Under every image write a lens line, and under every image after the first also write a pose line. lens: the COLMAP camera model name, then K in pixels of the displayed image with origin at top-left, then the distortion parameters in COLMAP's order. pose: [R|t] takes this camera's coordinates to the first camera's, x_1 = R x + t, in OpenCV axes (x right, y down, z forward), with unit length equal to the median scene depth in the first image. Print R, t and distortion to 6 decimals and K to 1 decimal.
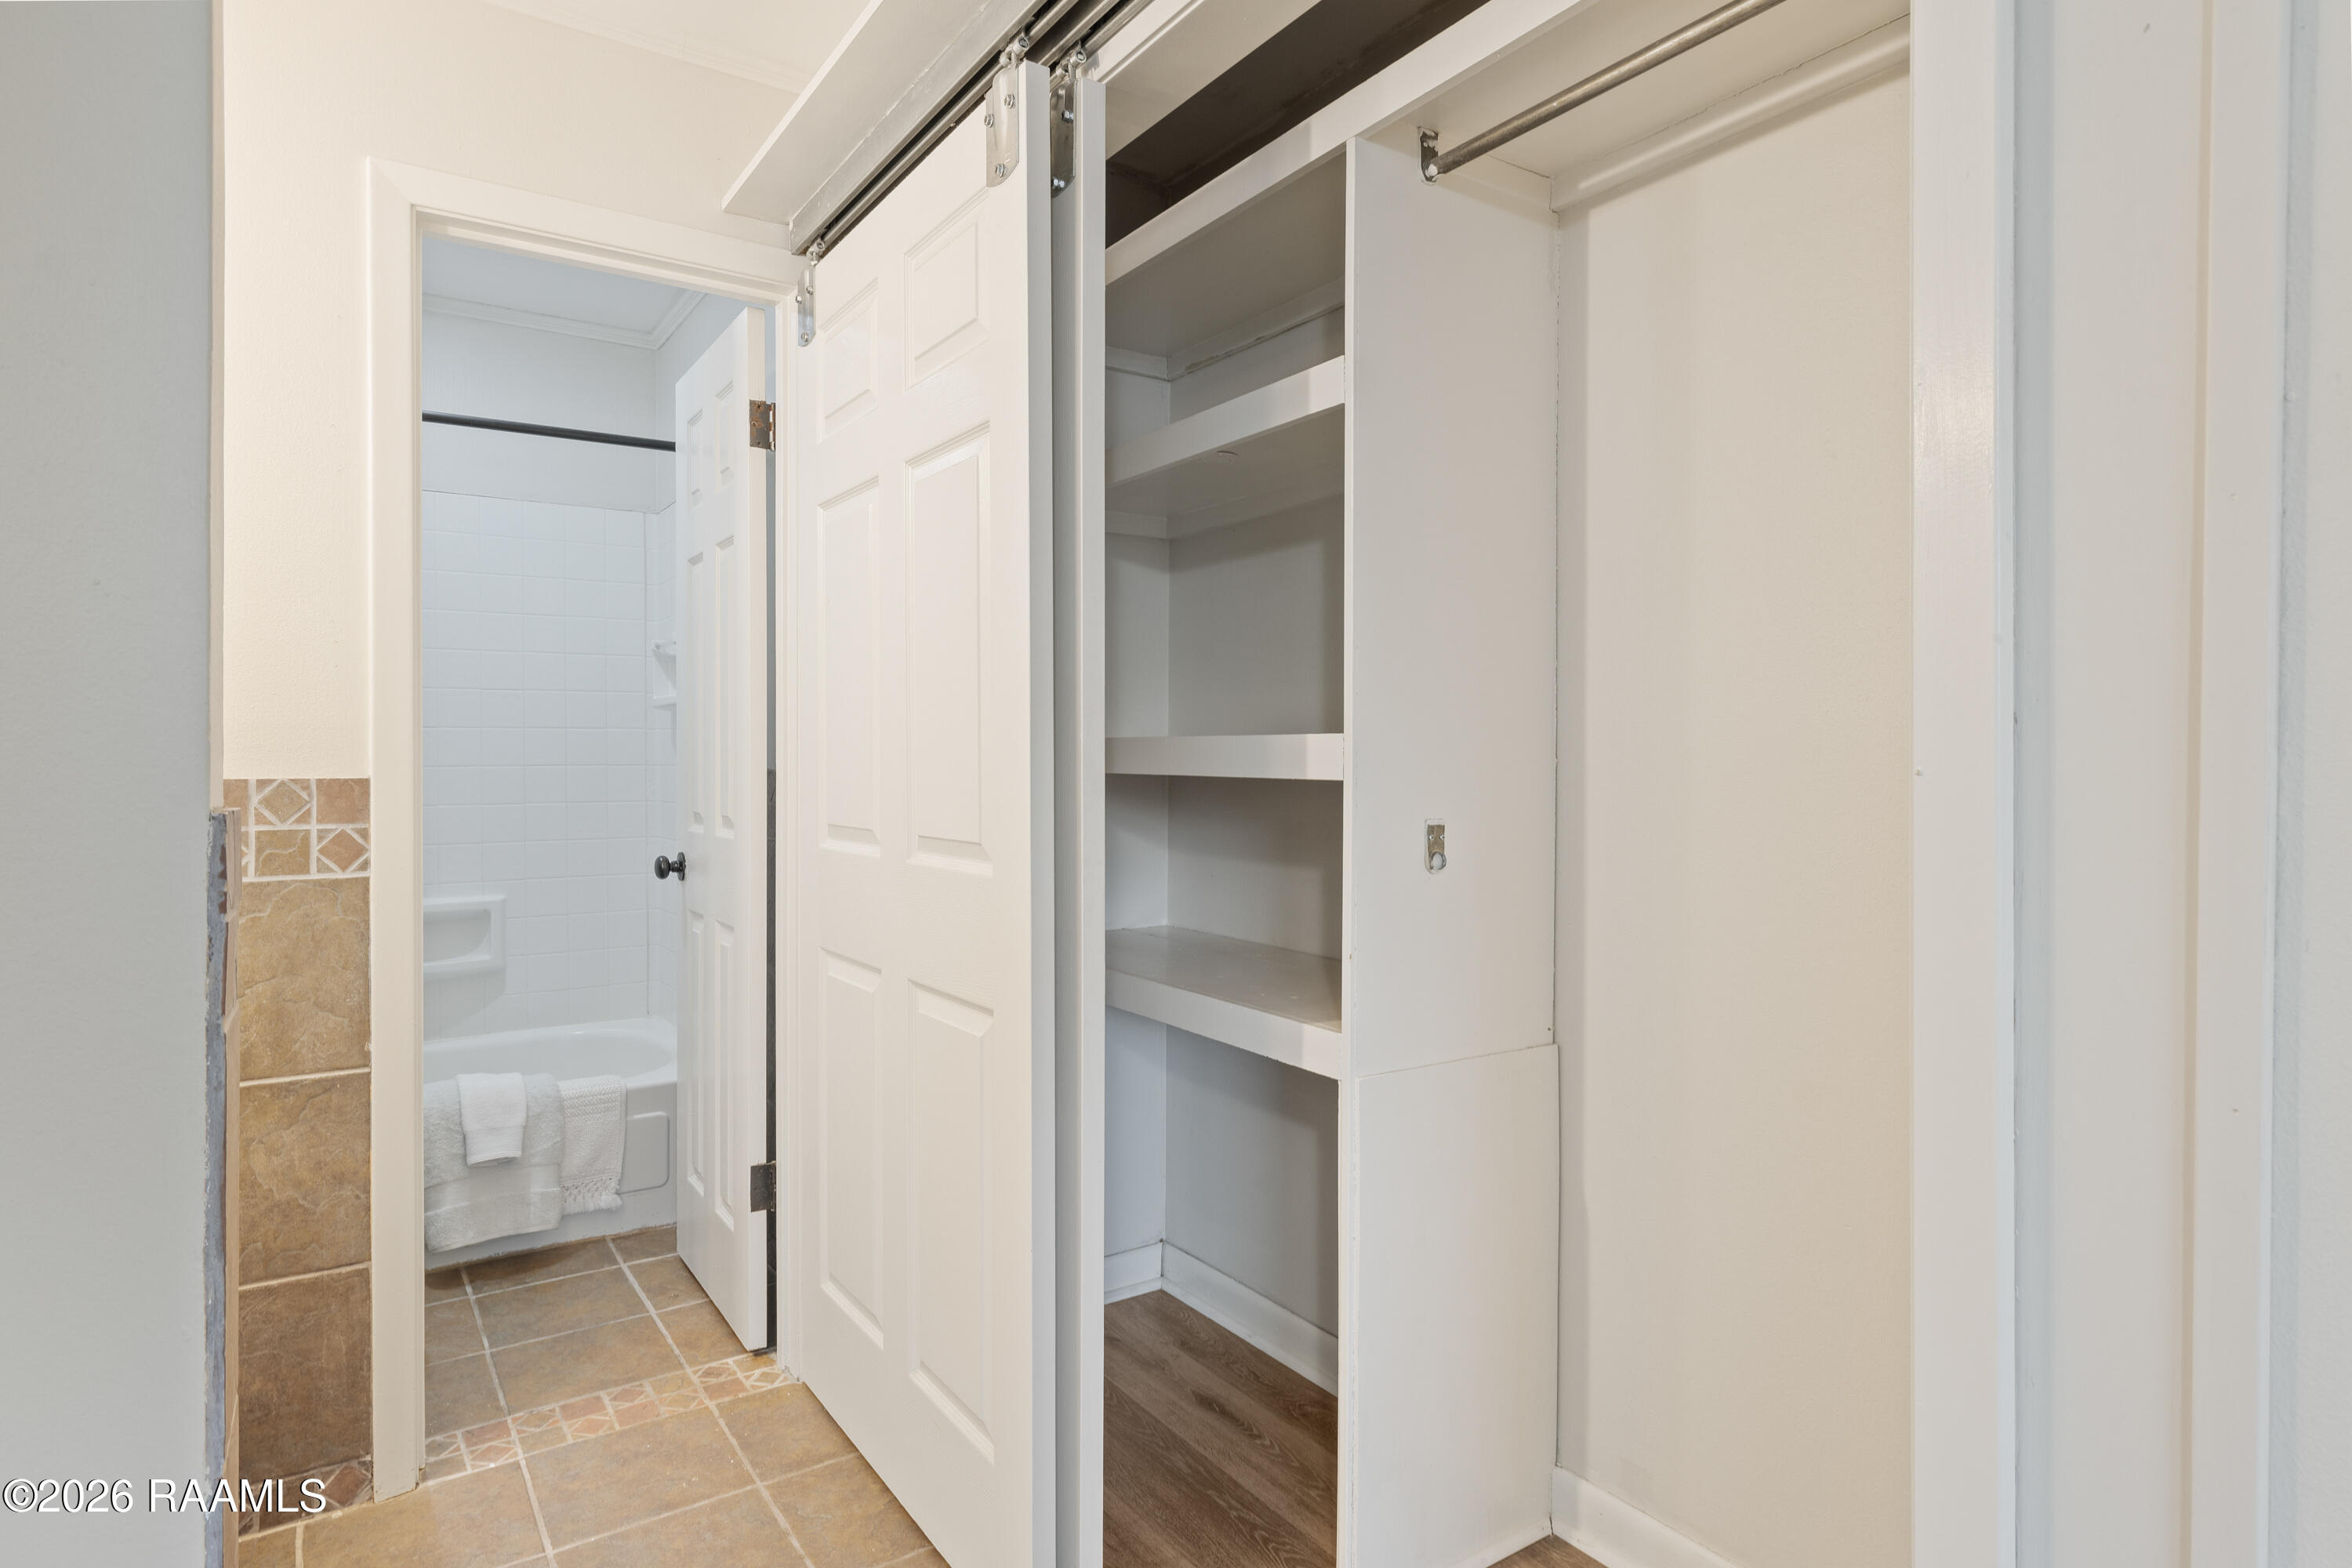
lens RADIAL K [[1271.2, 0, 1181.1], [0, 1271.2, 768.3], [0, 0, 1]] dist [-0.000708, -0.000799]
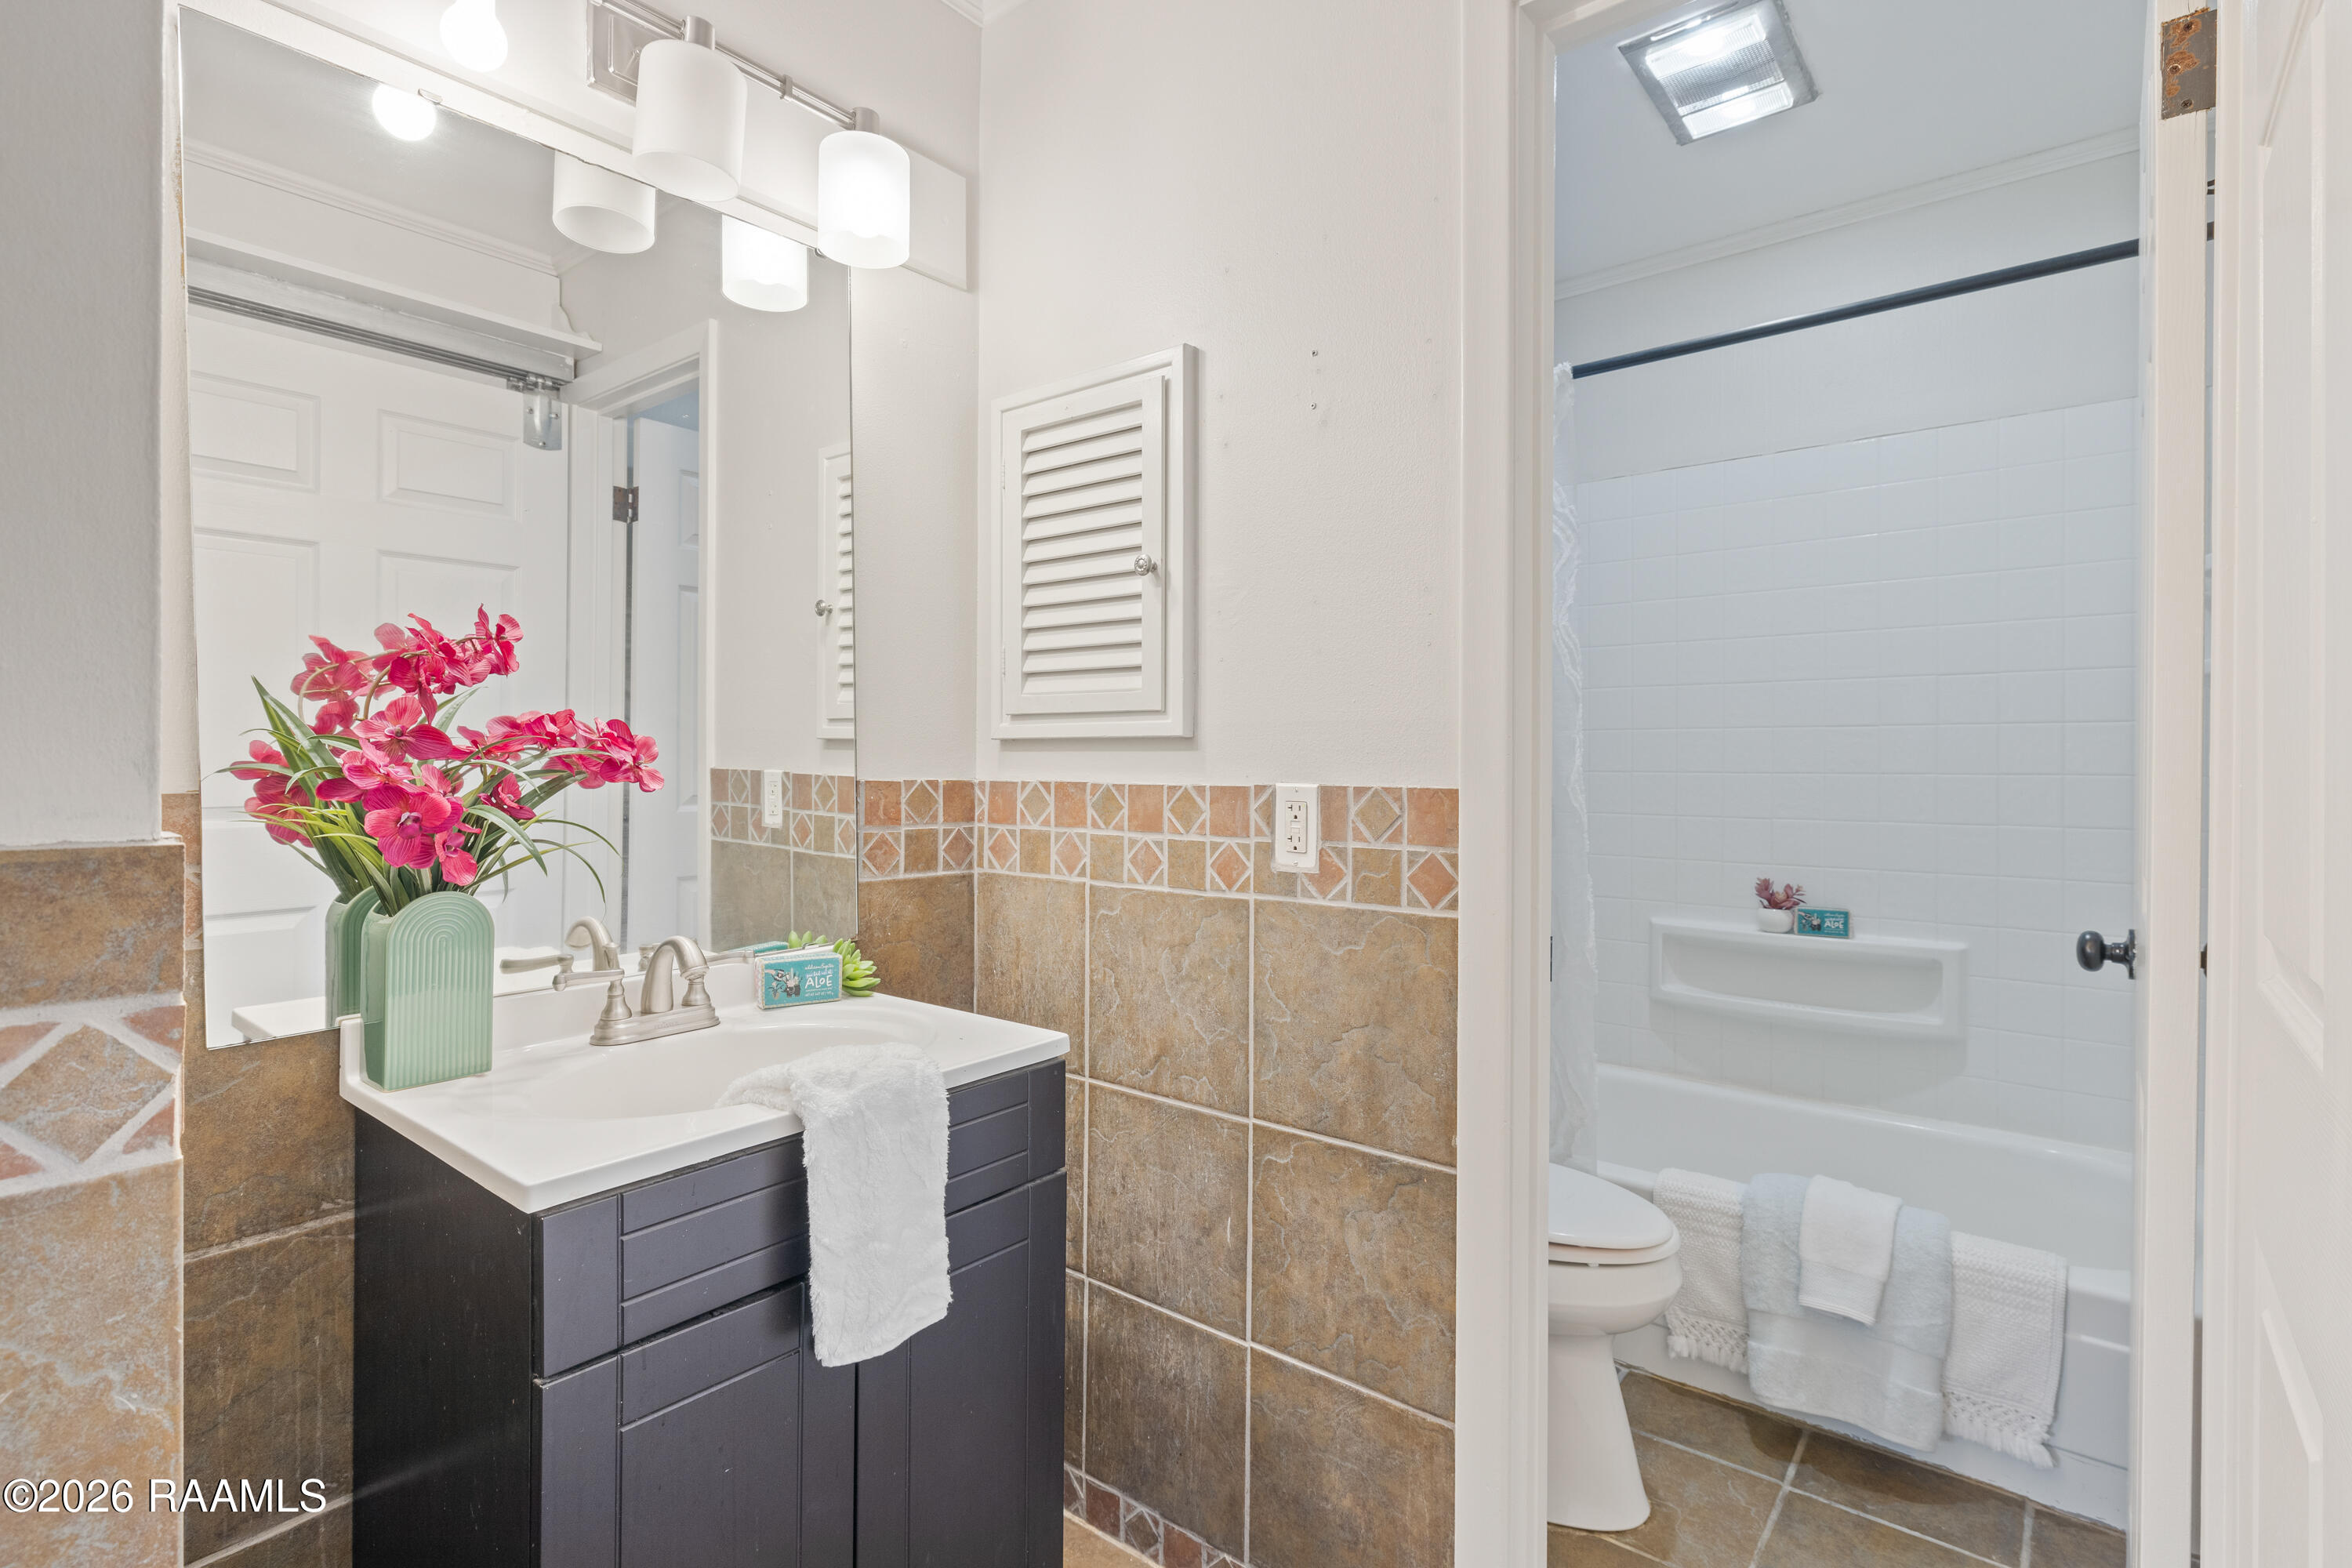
lens RADIAL K [[1125.6, 0, 1209.1], [0, 1125.6, 769.2], [0, 0, 1]] dist [0.001664, 0.001560]
pose [[0.287544, 0.013152, -0.957677, -0.039196], [-0.012633, 0.999871, 0.009938, -0.008881], [0.957684, 0.009240, 0.287673, 0.664665]]
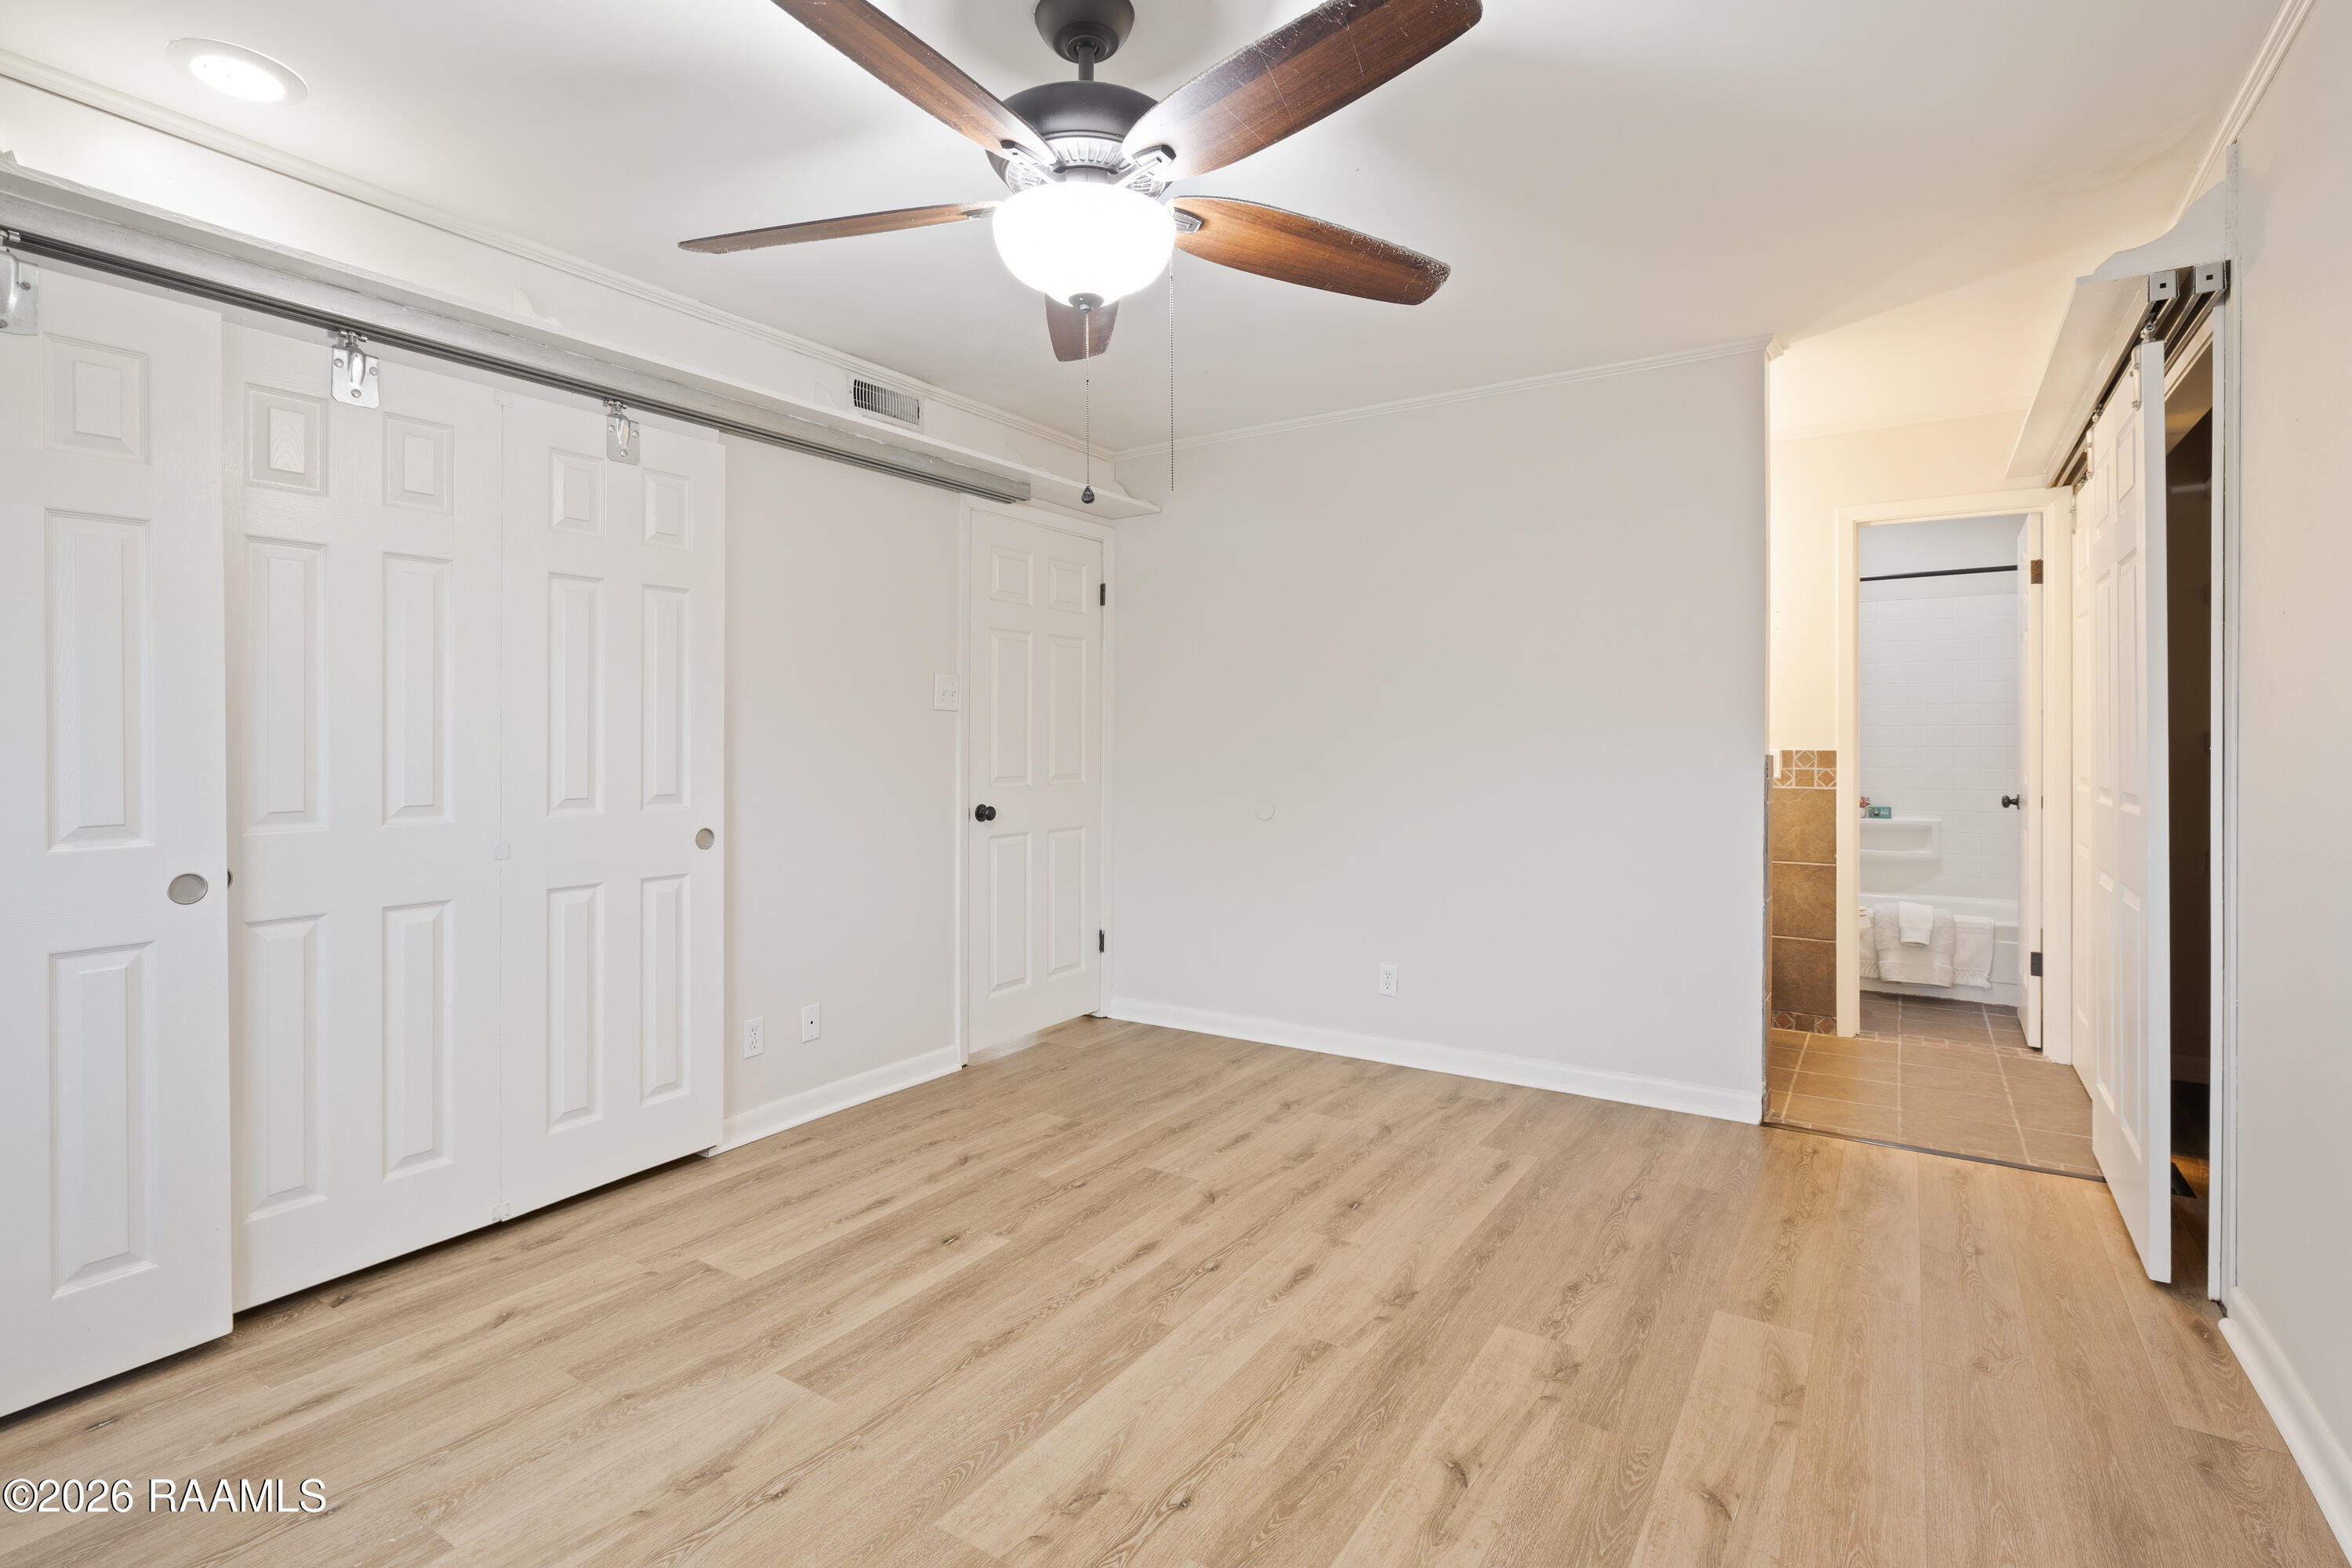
lens RADIAL K [[1141.5, 0, 1177.1], [0, 1141.5, 742.4], [0, 0, 1]] dist [0.004678, 0.001299]
pose [[0.385674, -0.002008, -0.922633, 0.967802], [-0.007221, 0.999960, -0.005195, 0.012854], [0.922607, 0.008666, 0.385644, -1.104747]]
